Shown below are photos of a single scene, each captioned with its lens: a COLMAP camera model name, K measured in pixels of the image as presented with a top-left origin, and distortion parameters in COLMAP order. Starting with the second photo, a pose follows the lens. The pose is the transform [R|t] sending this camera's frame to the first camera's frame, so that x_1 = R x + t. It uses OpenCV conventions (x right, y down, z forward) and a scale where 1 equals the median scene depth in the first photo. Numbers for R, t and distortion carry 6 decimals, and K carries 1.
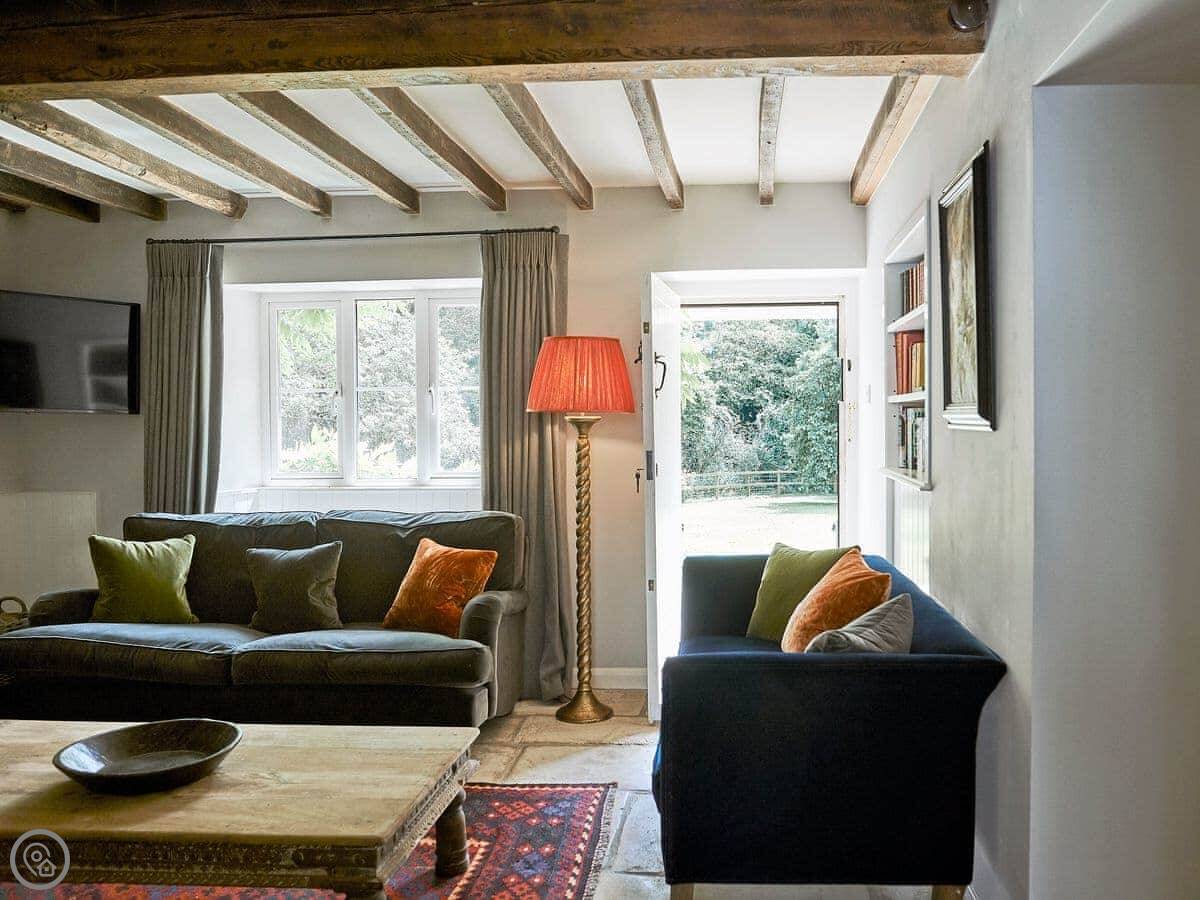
lens RADIAL K [[948.9, 0, 664.9], [0, 948.9, 448.8], [0, 0, 1]] dist [0.000193, -0.007357]
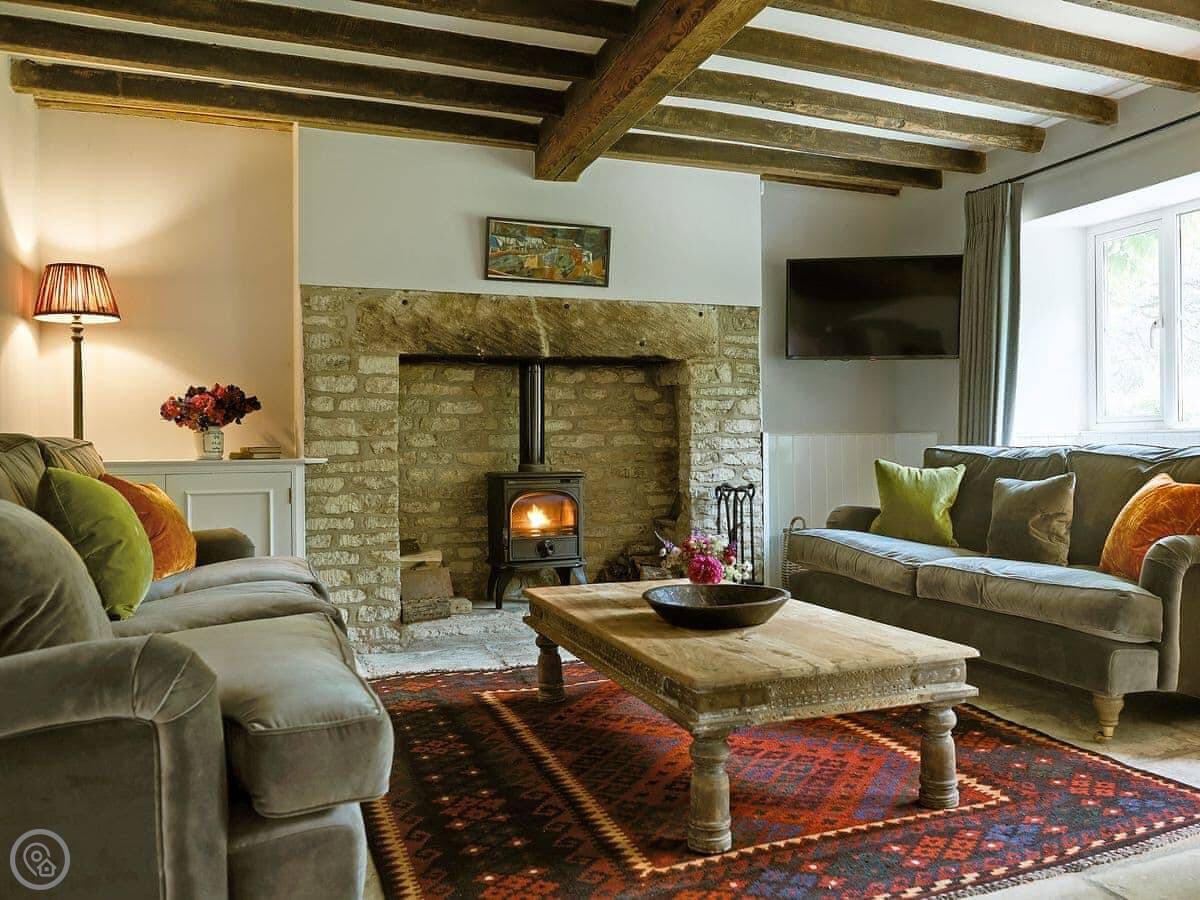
lens RADIAL K [[948.9, 0, 664.9], [0, 948.9, 448.8], [0, 0, 1]] dist [0.000193, -0.007357]
pose [[0.465433, 0.009688, -0.885030, 0.277610], [-0.014495, 0.999889, 0.003322, 0.078767], [0.884965, 0.011283, 0.465522, 0.244360]]
